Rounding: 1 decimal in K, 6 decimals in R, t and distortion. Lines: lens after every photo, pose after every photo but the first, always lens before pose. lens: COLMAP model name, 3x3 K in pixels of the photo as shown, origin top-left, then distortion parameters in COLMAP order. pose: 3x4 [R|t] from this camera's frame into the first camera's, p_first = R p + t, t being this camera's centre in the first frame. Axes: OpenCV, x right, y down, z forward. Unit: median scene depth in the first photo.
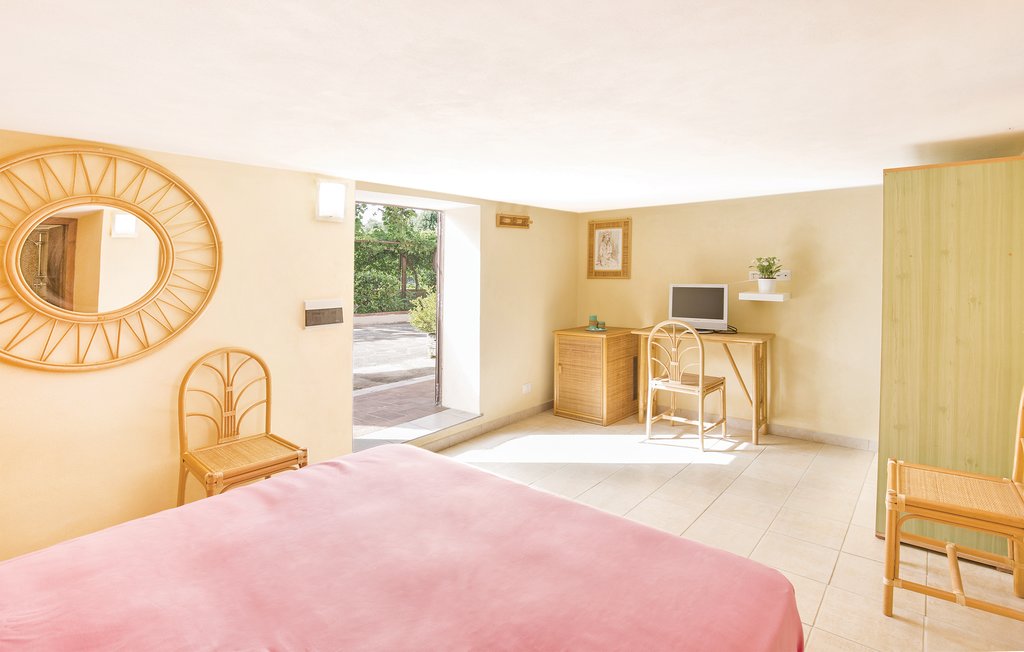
lens RADIAL K [[495.5, 0, 515.7], [0, 495.5, 270.8], [0, 0, 1]] dist [-0.001468, -0.000276]
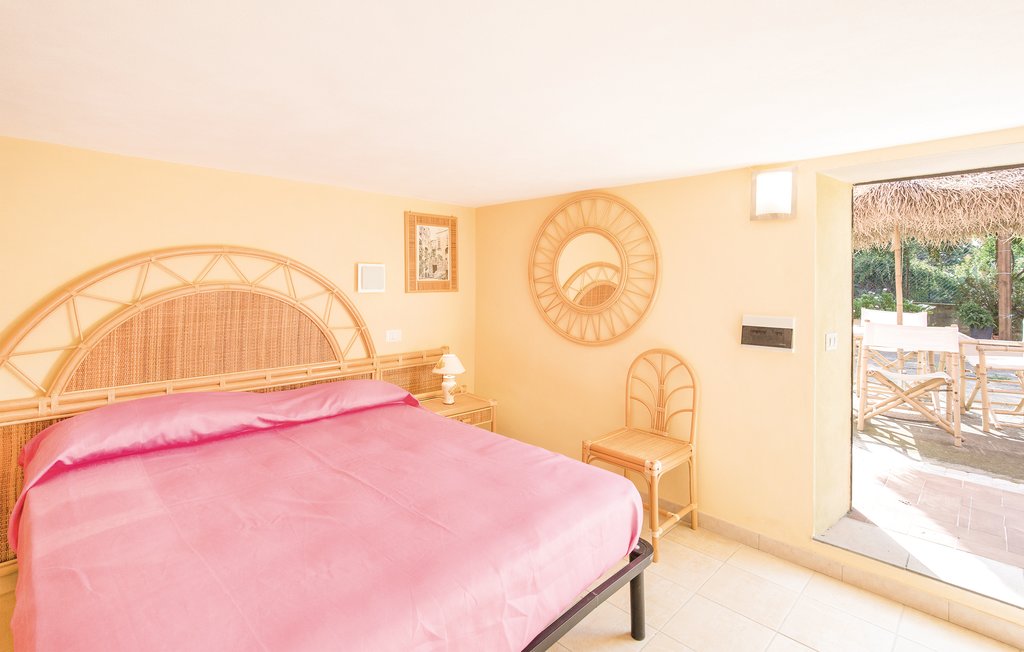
lens RADIAL K [[495.5, 0, 515.7], [0, 495.5, 270.8], [0, 0, 1]] dist [-0.001468, -0.000276]
pose [[-0.053496, -0.005780, -0.998551, 0.549094], [-0.011934, 0.999916, -0.005149, -0.009186], [0.998497, 0.011642, -0.053560, 0.752434]]
